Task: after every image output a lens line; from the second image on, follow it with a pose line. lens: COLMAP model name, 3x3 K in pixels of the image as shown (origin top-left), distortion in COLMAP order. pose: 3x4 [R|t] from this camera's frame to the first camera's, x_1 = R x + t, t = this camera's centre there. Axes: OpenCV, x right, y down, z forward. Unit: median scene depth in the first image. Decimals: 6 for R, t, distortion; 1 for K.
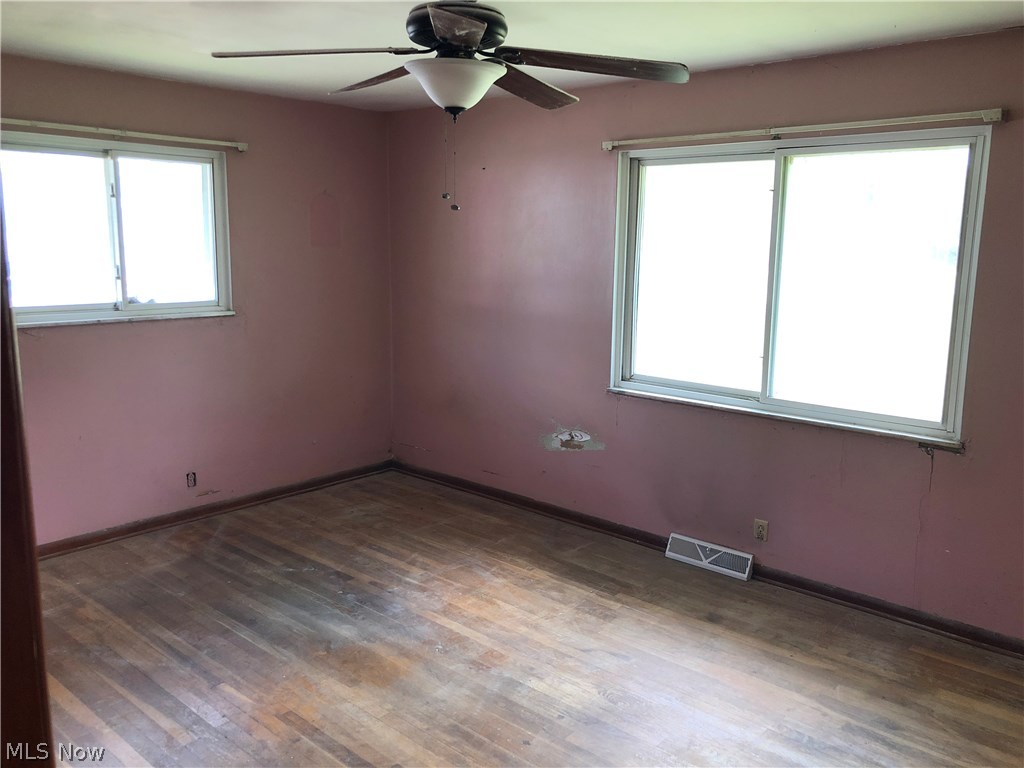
lens RADIAL K [[830.2, 0, 508.6], [0, 830.2, 380.6], [0, 0, 1]] dist [0.110640, -0.293693]
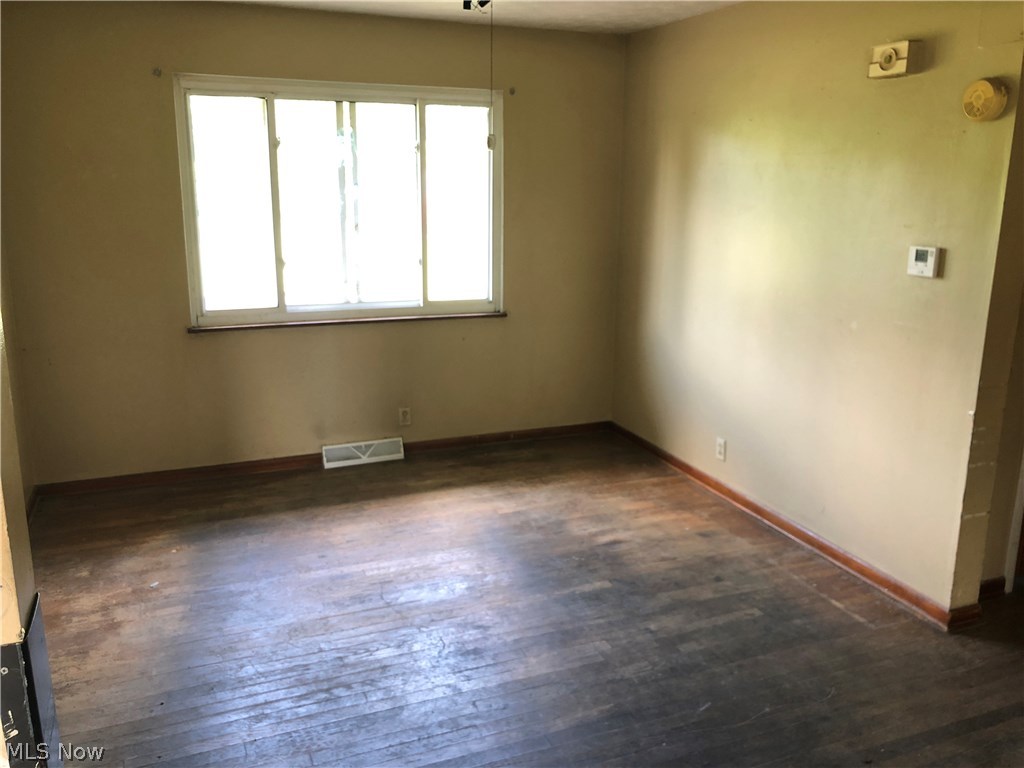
lens RADIAL K [[830.2, 0, 508.6], [0, 830.2, 380.6], [0, 0, 1]] dist [0.110640, -0.293693]
pose [[0.438181, -0.237846, 0.866849, -0.659268], [0.150876, 0.970137, 0.189921, -0.078225], [-0.886134, 0.047567, 0.460981, 0.282265]]
